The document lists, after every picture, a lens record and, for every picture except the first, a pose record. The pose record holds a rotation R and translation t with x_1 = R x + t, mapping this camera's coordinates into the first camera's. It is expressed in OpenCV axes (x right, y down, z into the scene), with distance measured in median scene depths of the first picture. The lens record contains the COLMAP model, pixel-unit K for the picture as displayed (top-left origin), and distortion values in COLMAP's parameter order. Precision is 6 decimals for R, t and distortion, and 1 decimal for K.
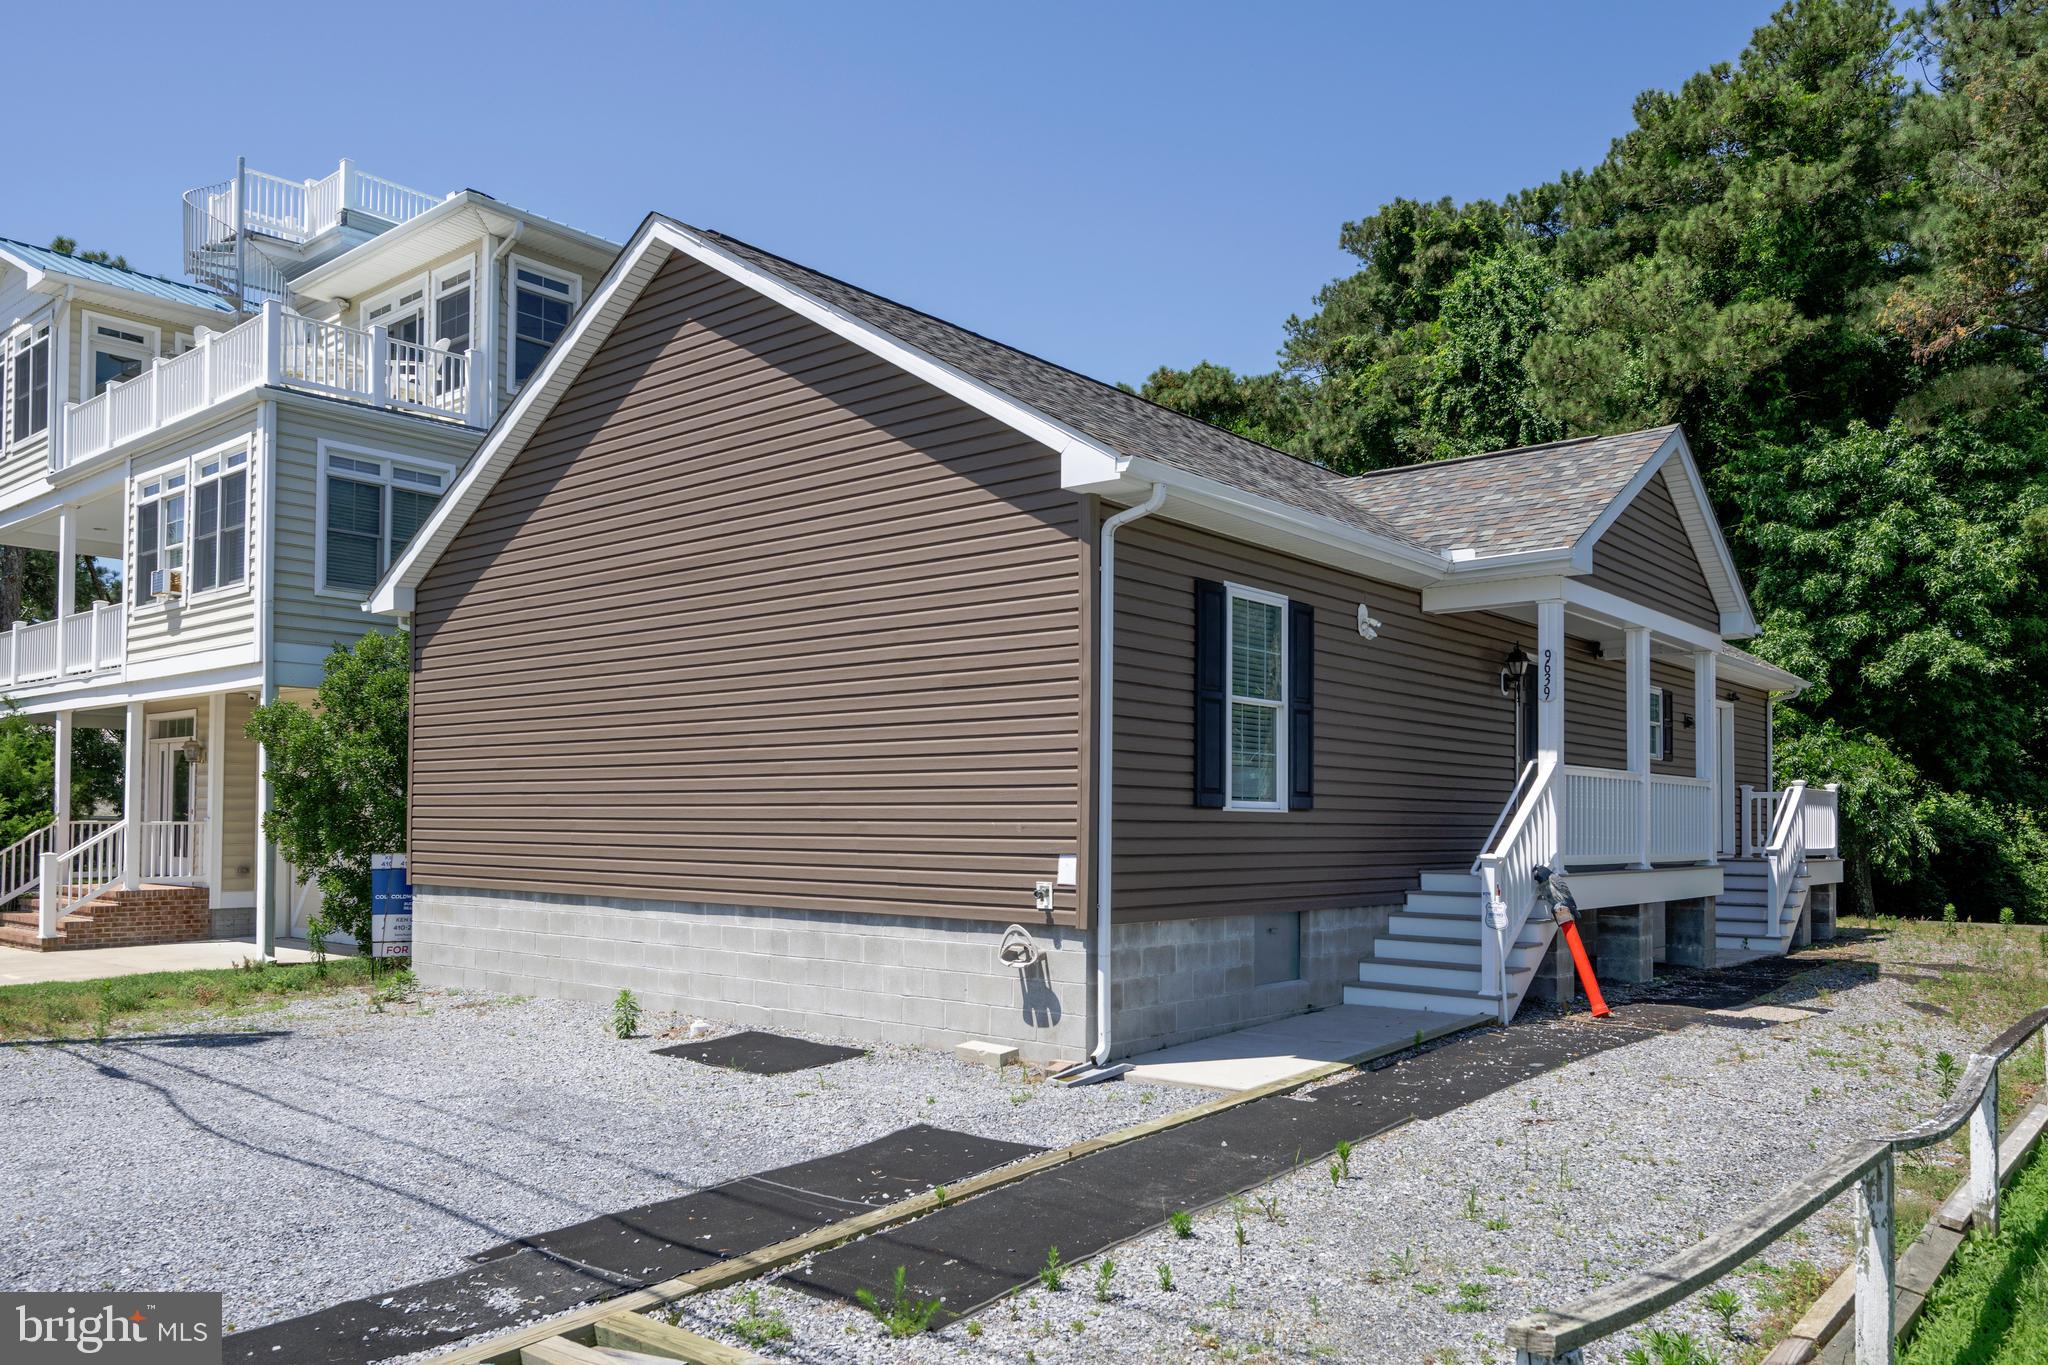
lens RADIAL K [[1465.4, 0, 1012.5], [0, 1465.4, 784.9], [0, 0, 1]] dist [0.007988, 0.001842]
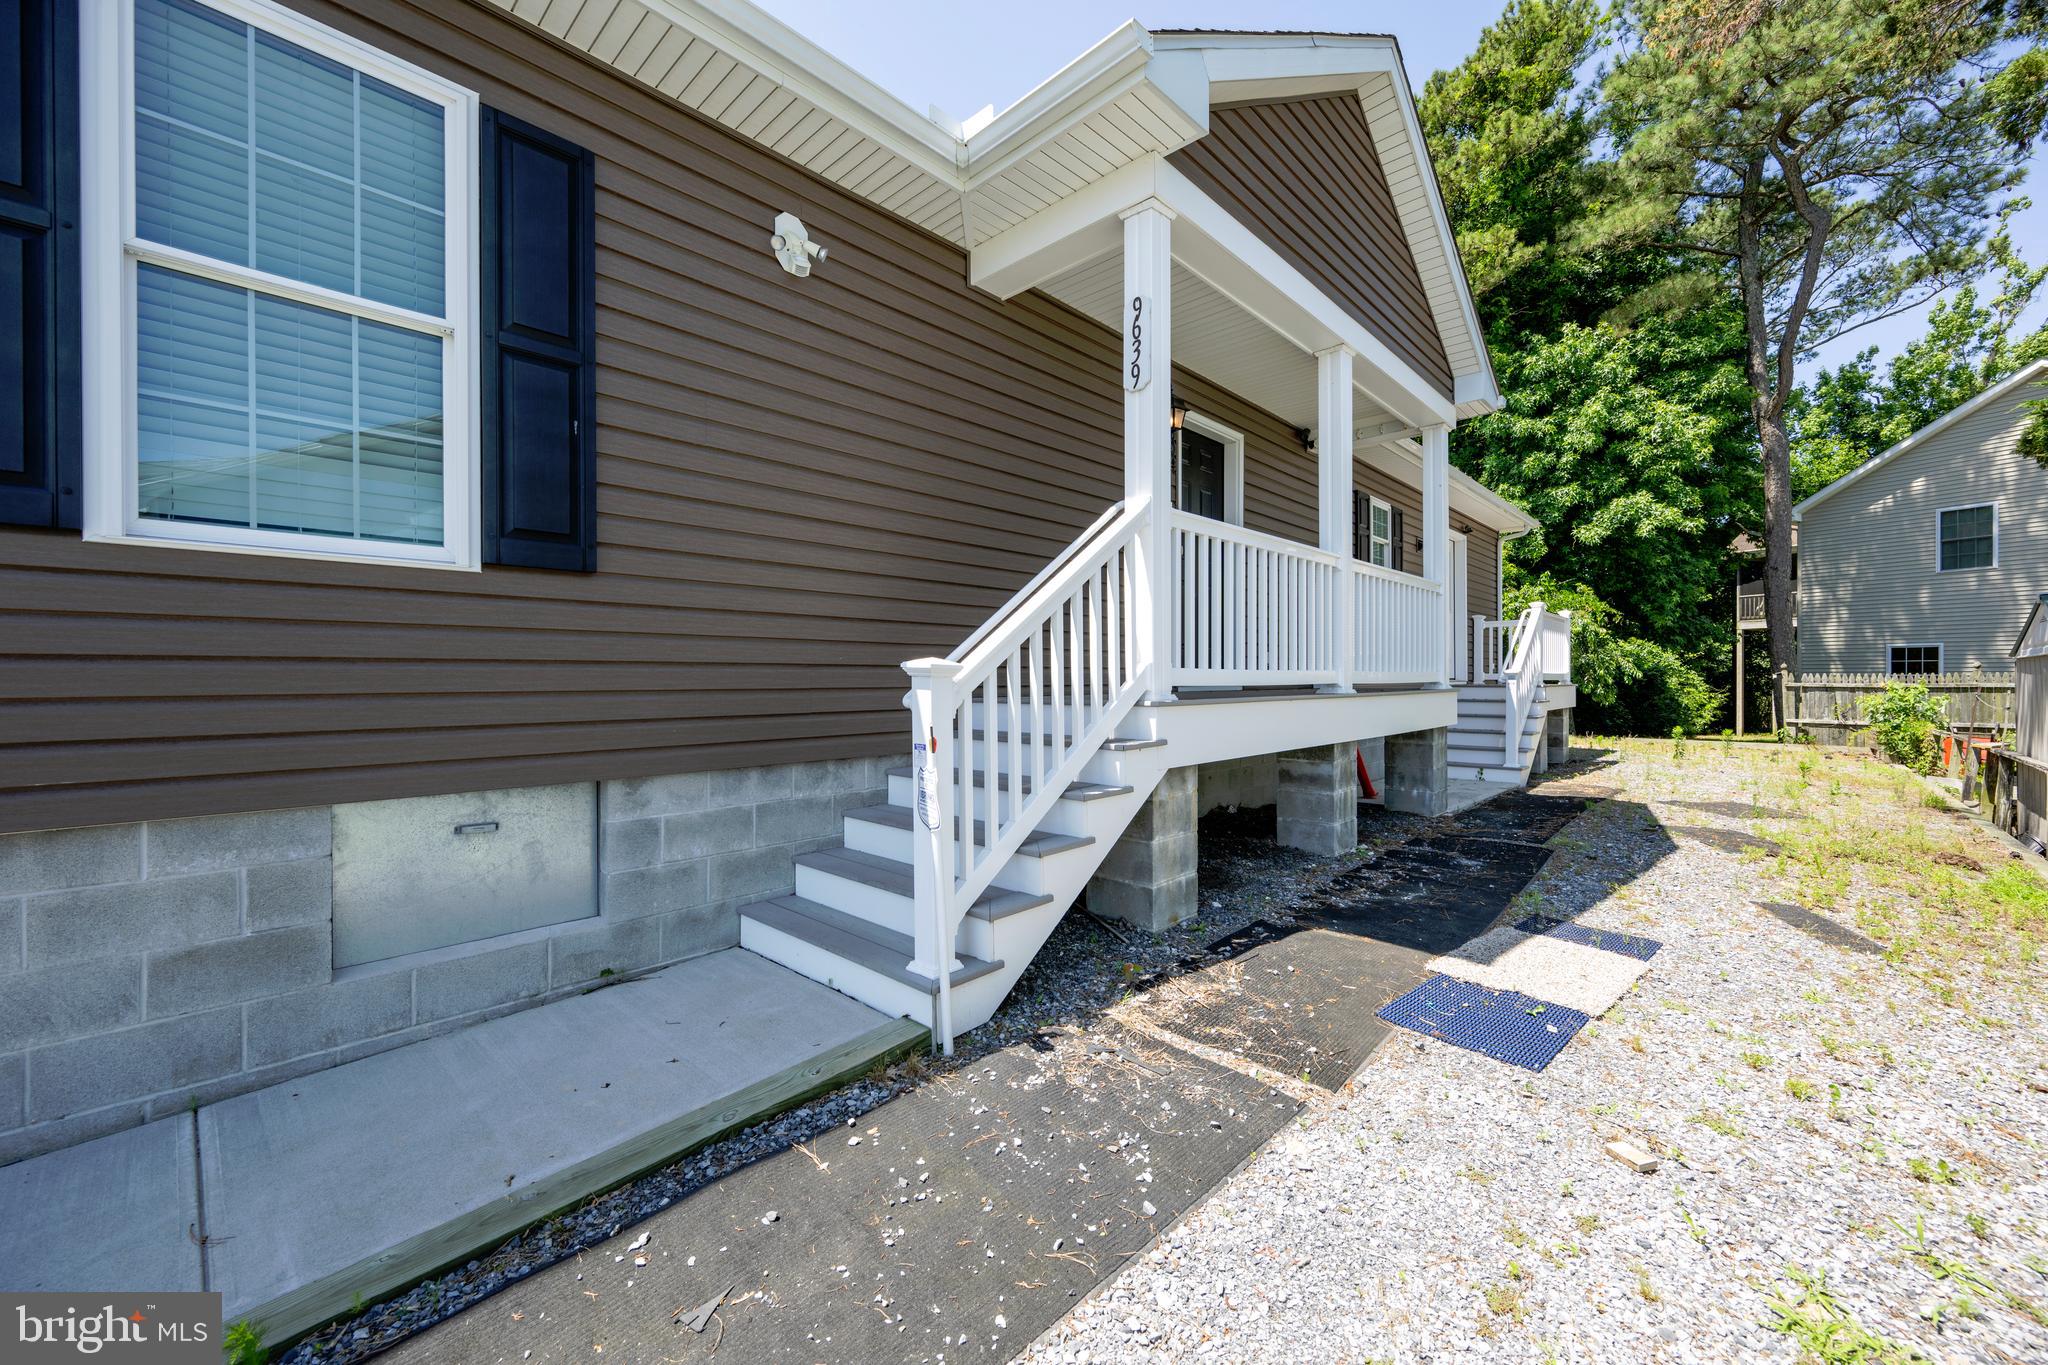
lens RADIAL K [[791.3, 0, 1024.9], [0, 791.3, 684.0], [0, 0, 1]] dist [0.004390, 0.000045]
pose [[0.998849, -0.013053, -0.046146, 0.157673], [0.014521, 0.999394, 0.031620, 0.020684], [0.045705, -0.032254, 0.998434, 0.327648]]
